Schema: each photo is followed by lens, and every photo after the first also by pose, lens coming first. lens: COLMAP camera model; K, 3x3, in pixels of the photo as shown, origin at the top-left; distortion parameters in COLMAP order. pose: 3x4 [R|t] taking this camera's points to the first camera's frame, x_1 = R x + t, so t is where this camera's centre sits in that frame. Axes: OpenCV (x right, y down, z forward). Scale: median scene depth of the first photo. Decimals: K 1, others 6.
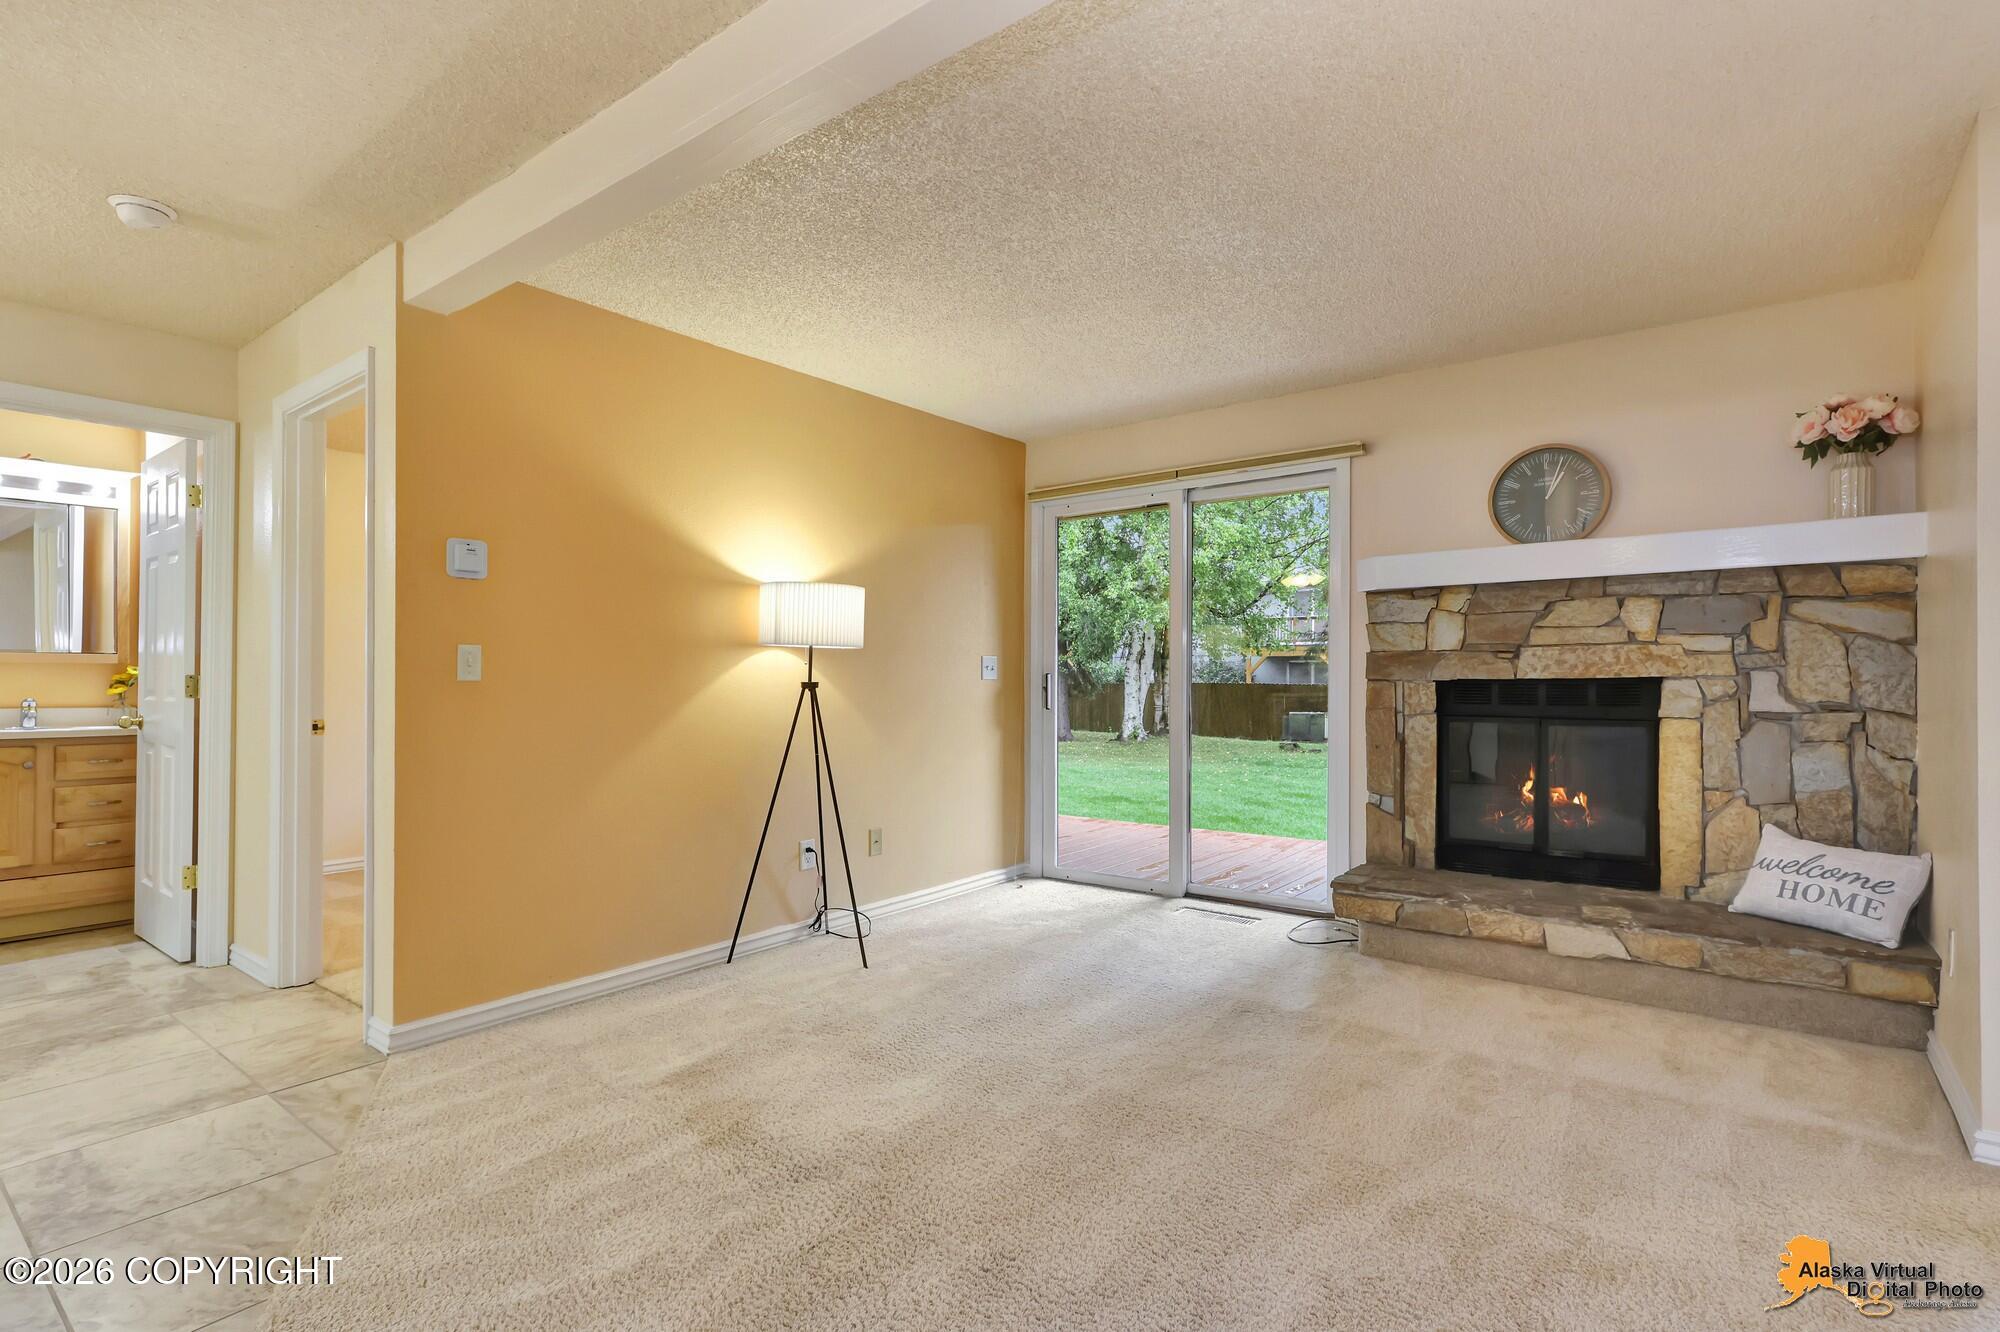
lens RADIAL K [[955.5, 0, 975.8], [0, 955.5, 680.9], [0, 0, 1]] dist [0.007355, -0.003499]
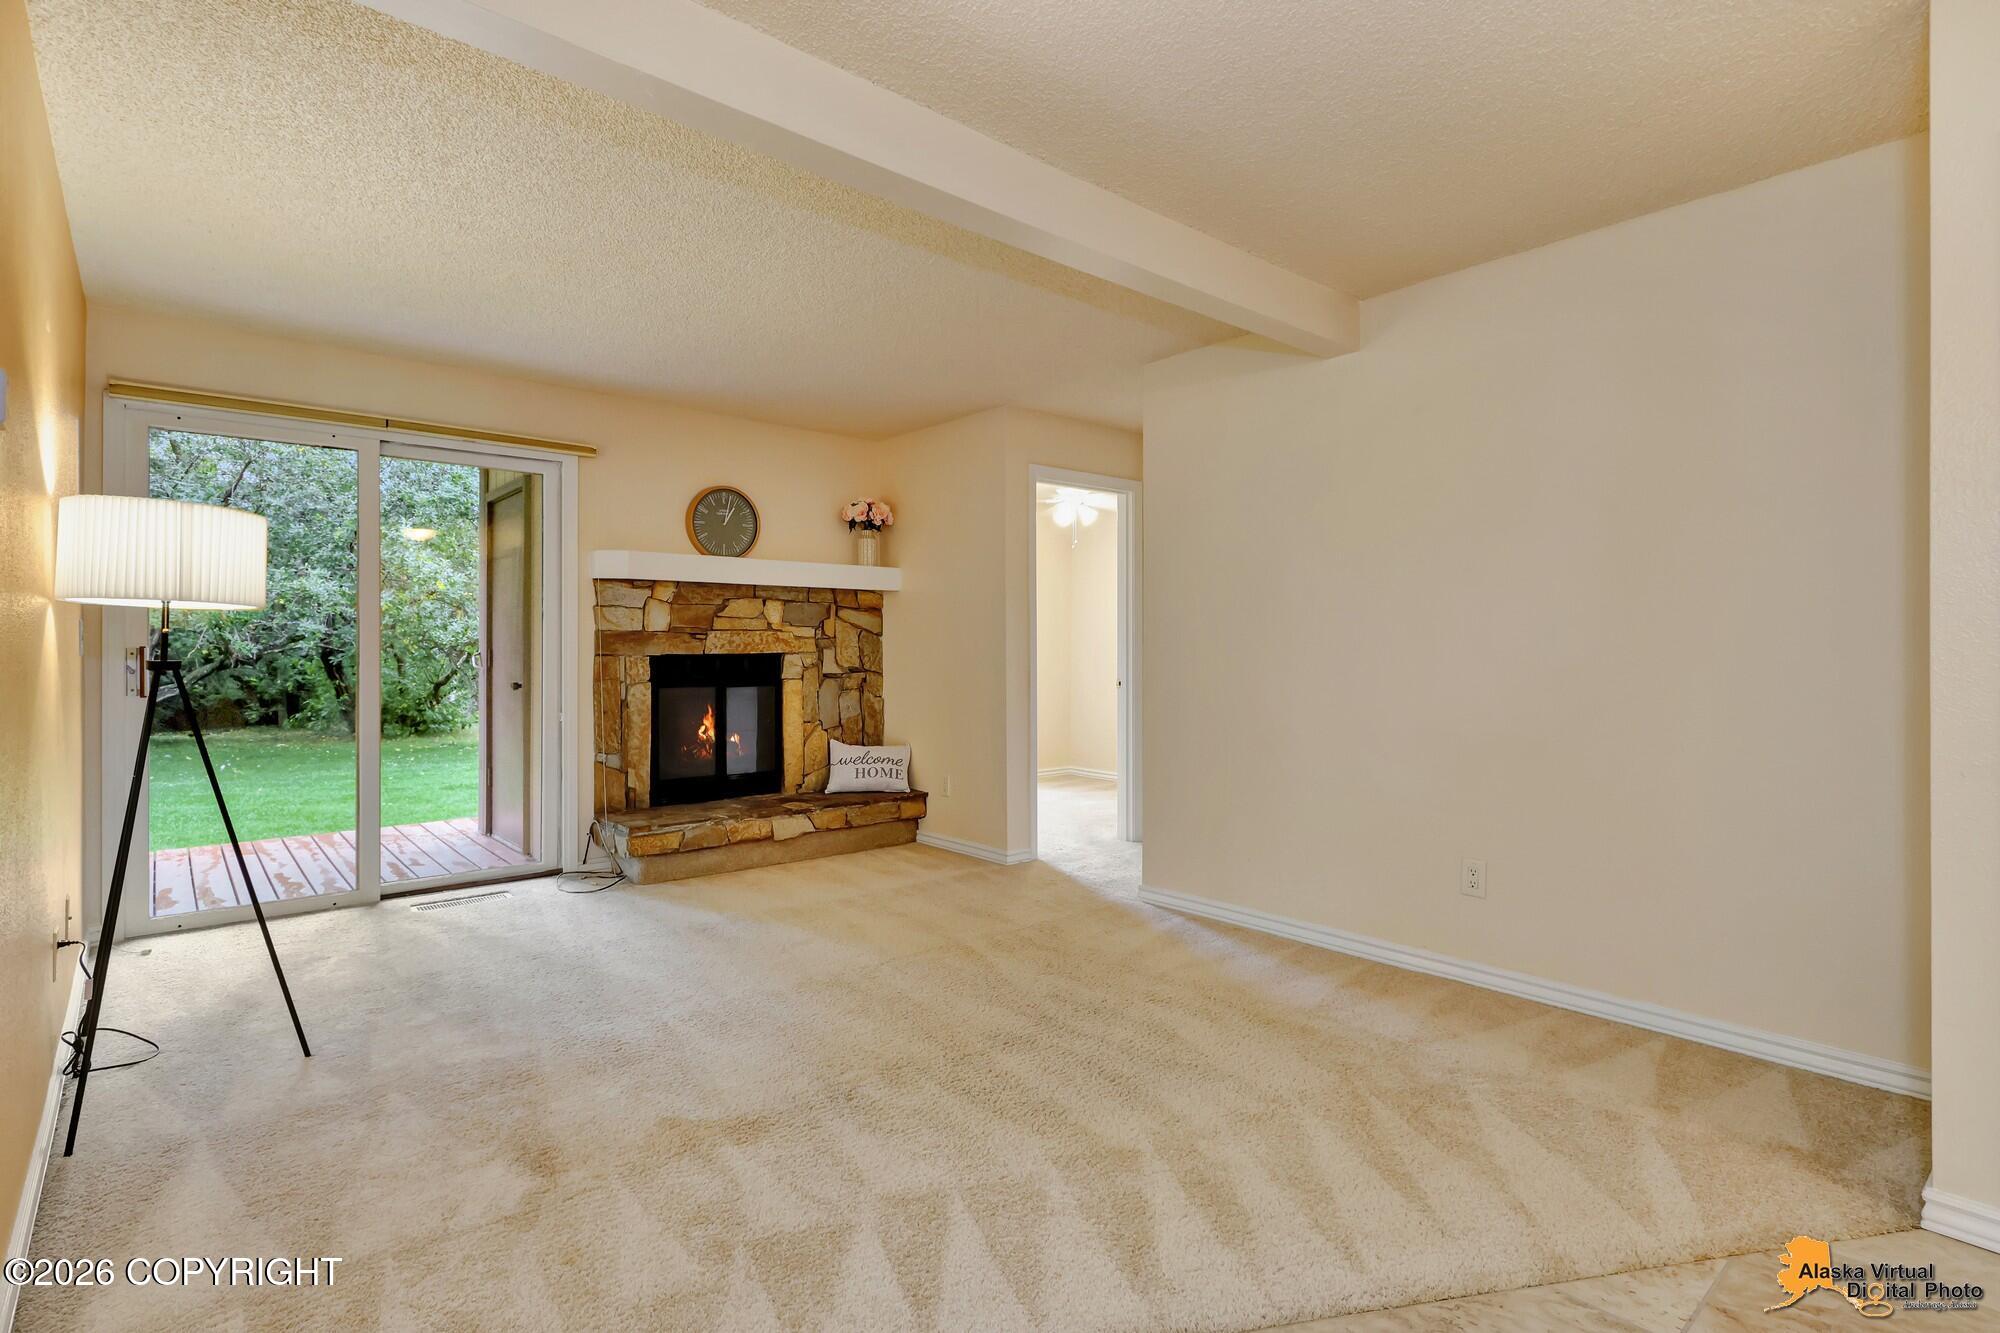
lens RADIAL K [[955.5, 0, 1003.9], [0, 955.5, 666.7], [0, 0, 1]] dist [0.007355, -0.003499]
pose [[0.184931, -0.014525, 0.982644, -0.751368], [0.001272, 0.999893, 0.014540, -0.003932], [-0.982751, -0.001439, 0.184930, 0.368737]]
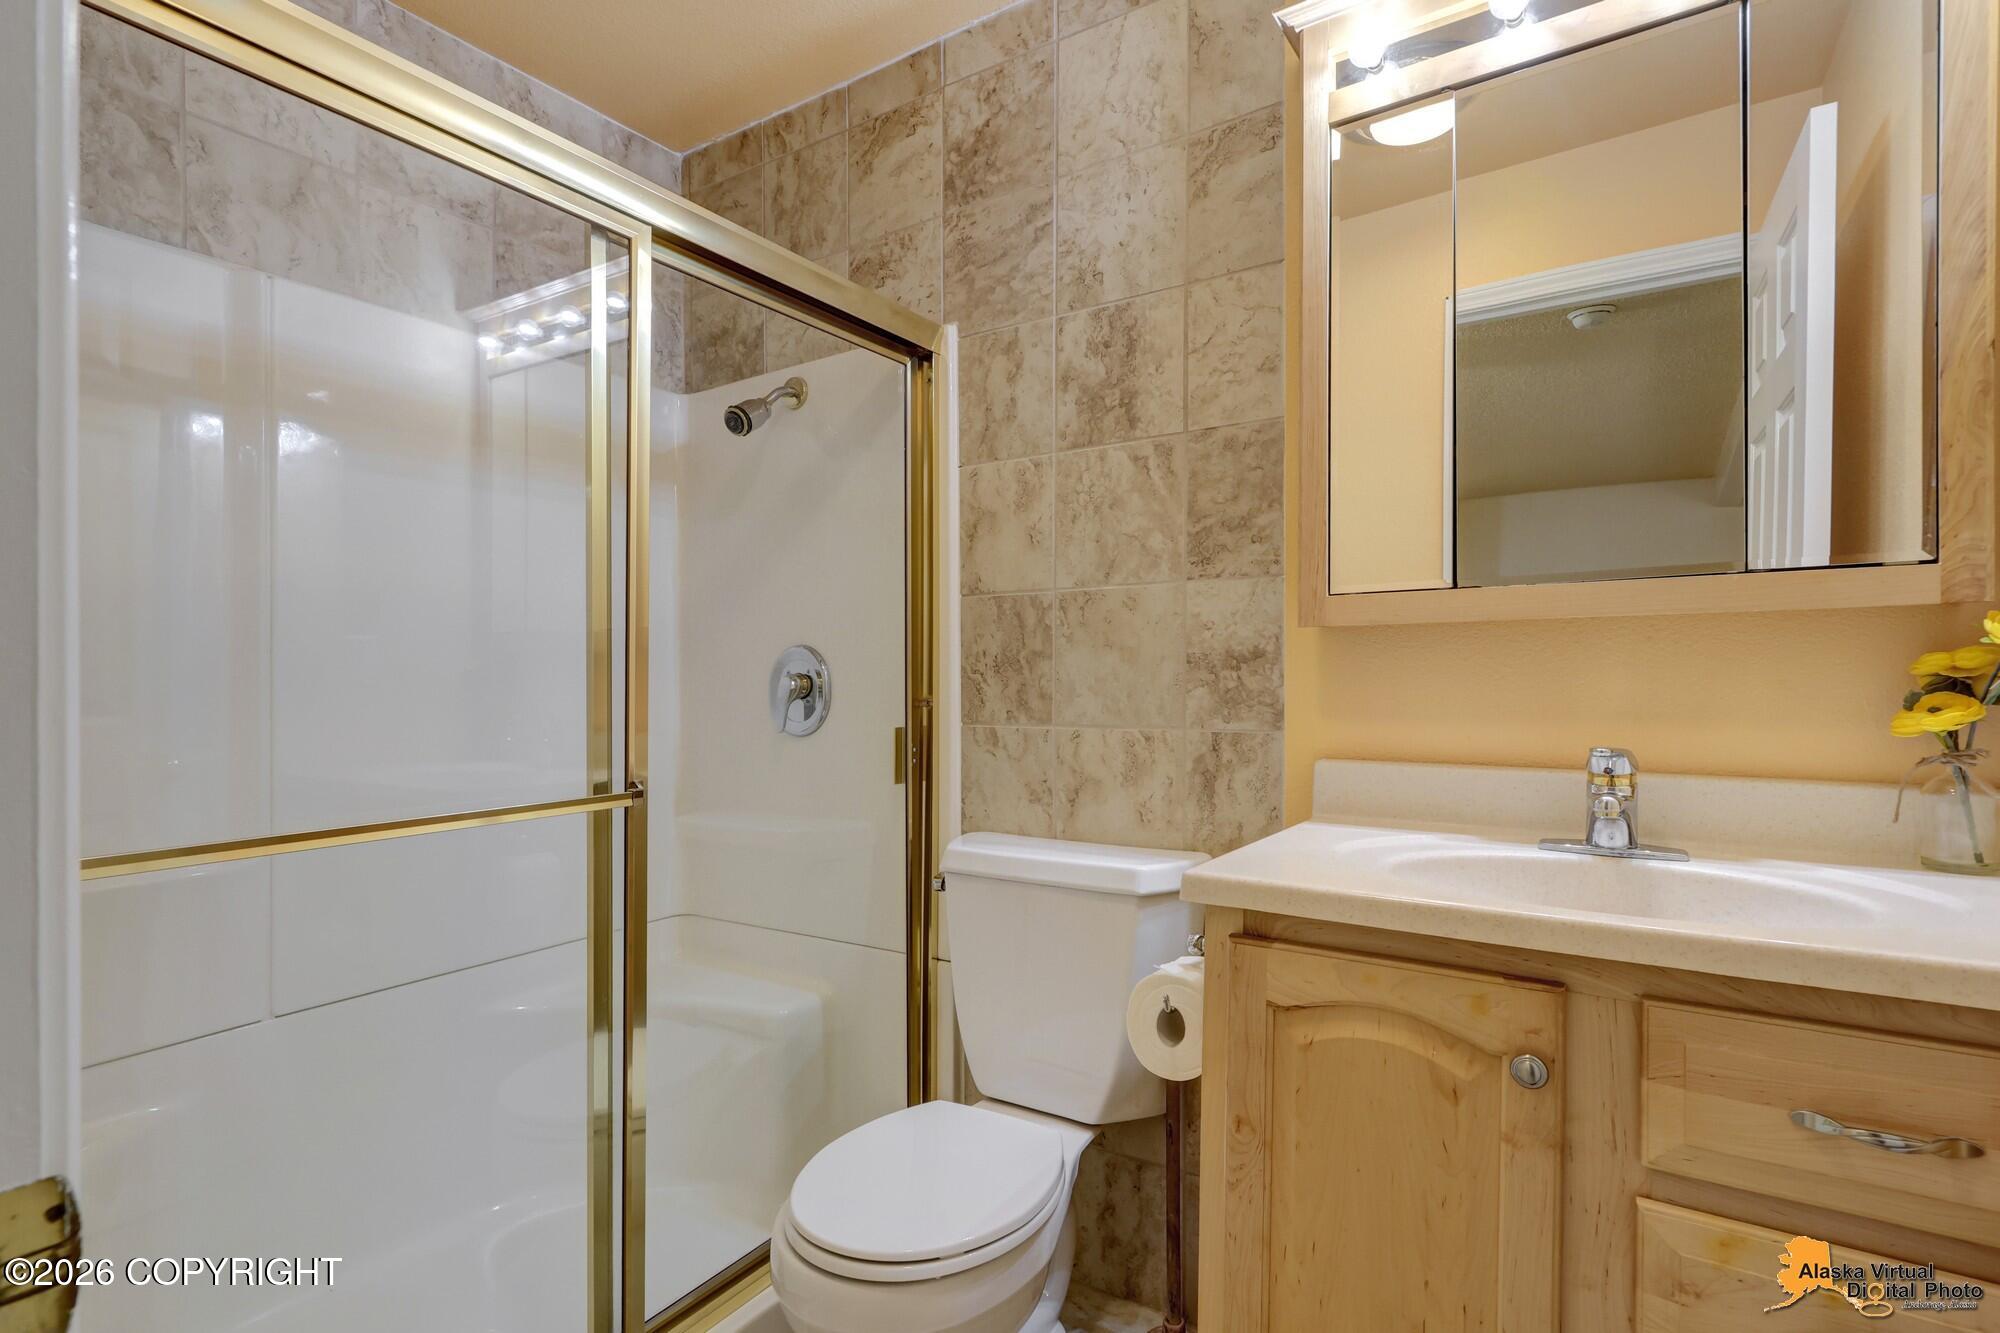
lens RADIAL K [[955.5, 0, 997.8], [0, 955.5, 681.7], [0, 0, 1]] dist [0.007355, -0.003499]
pose [[0.087938, 0.002492, -0.996123, -0.921120], [0.007188, 0.999969, 0.003137, -0.002291], [0.996100, -0.007436, 0.087917, 1.013657]]
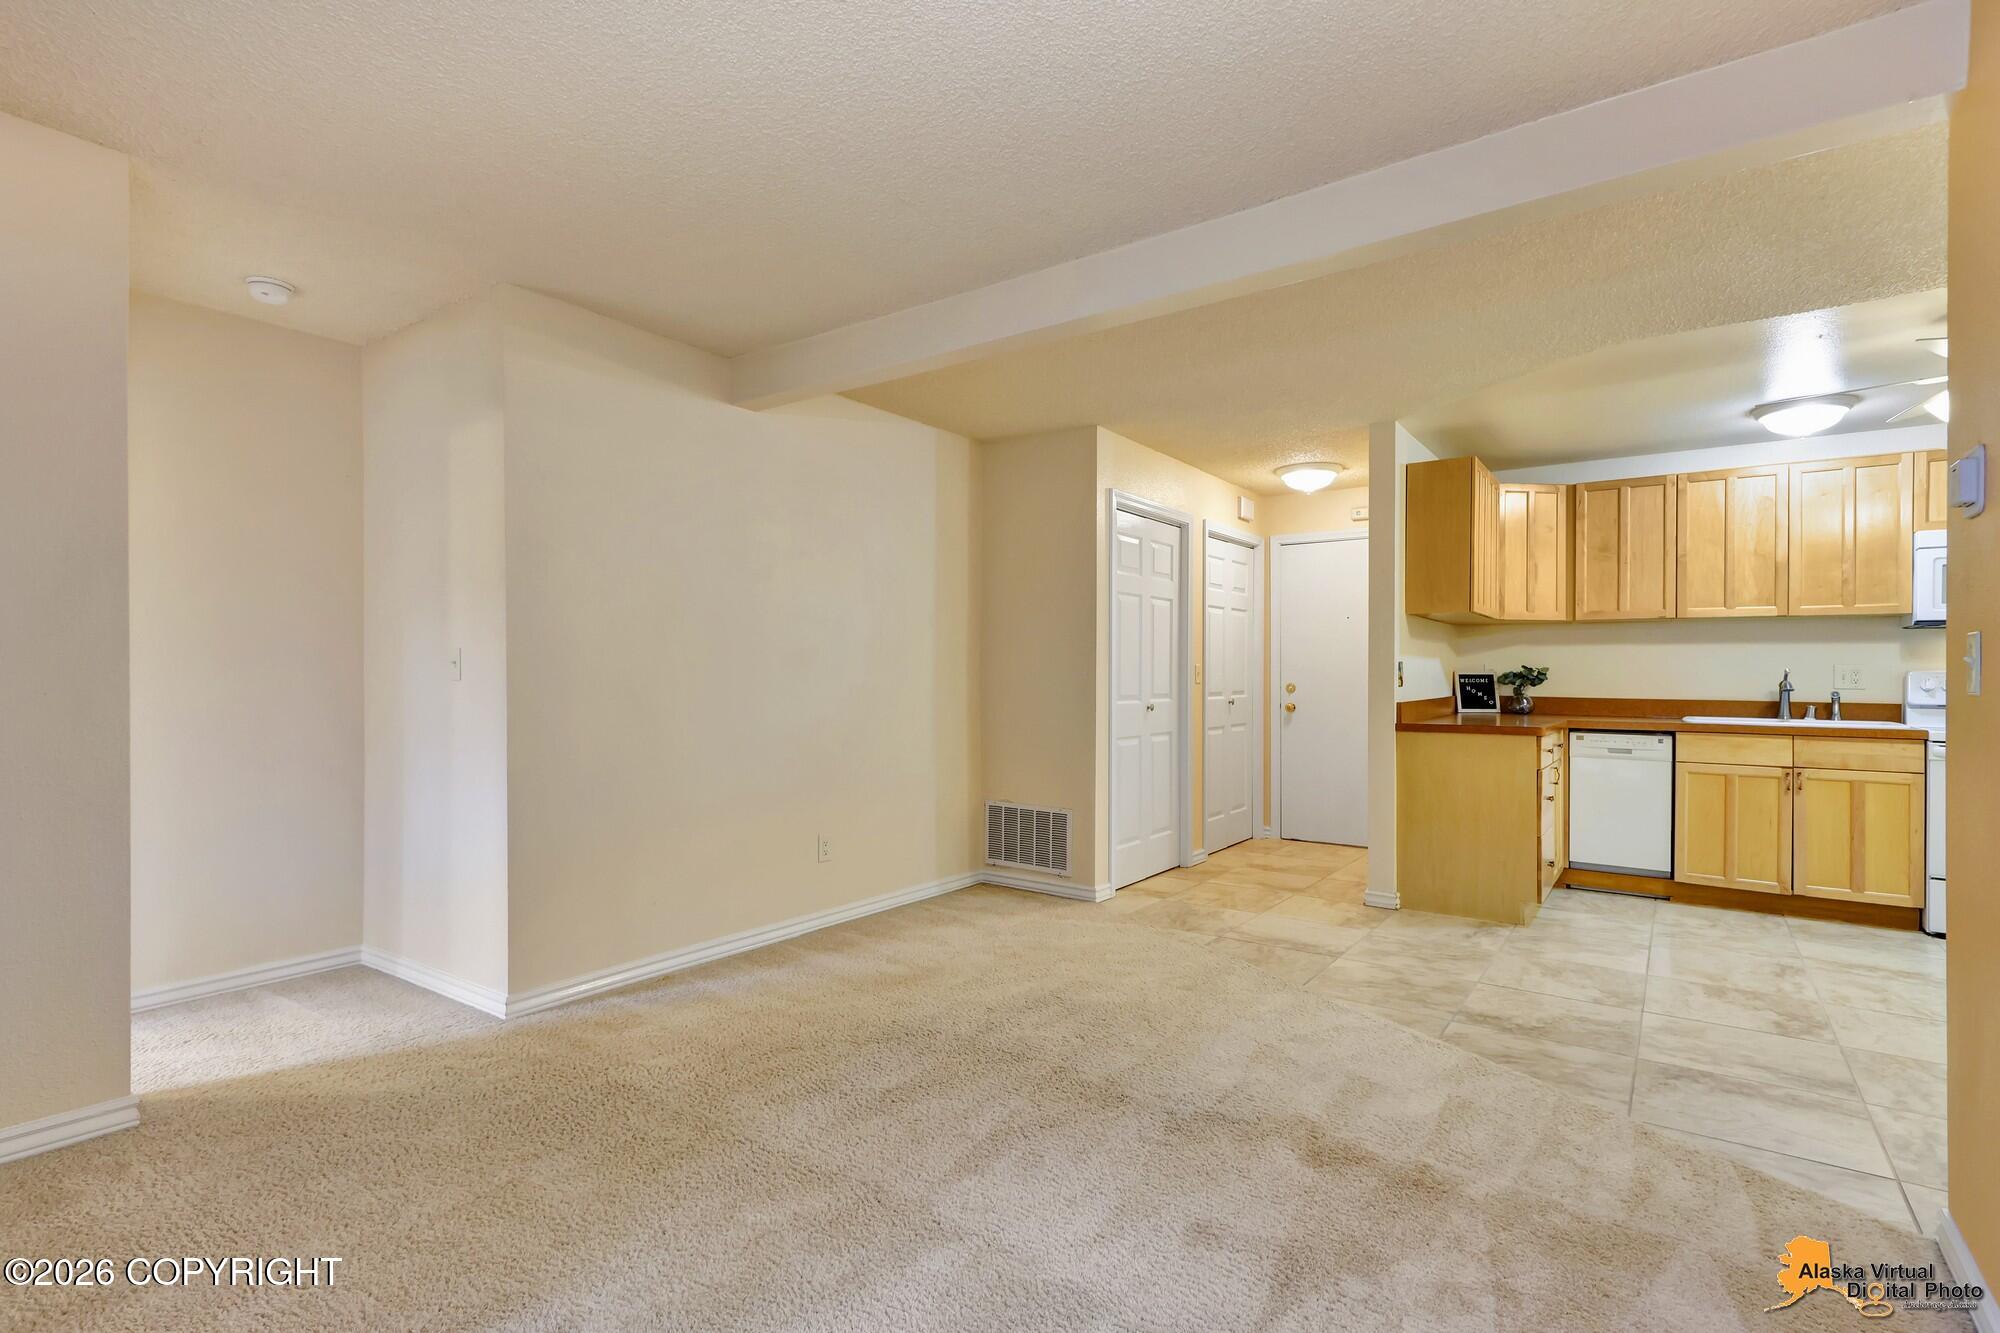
lens RADIAL K [[955.5, 0, 987.0], [0, 955.5, 685.2], [0, 0, 1]] dist [0.007355, -0.003499]
pose [[-0.999017, -0.007943, -0.043614, 0.078915], [-0.008179, 0.999953, 0.005230, -0.002971], [0.043570, 0.005582, -0.999035, 1.334342]]
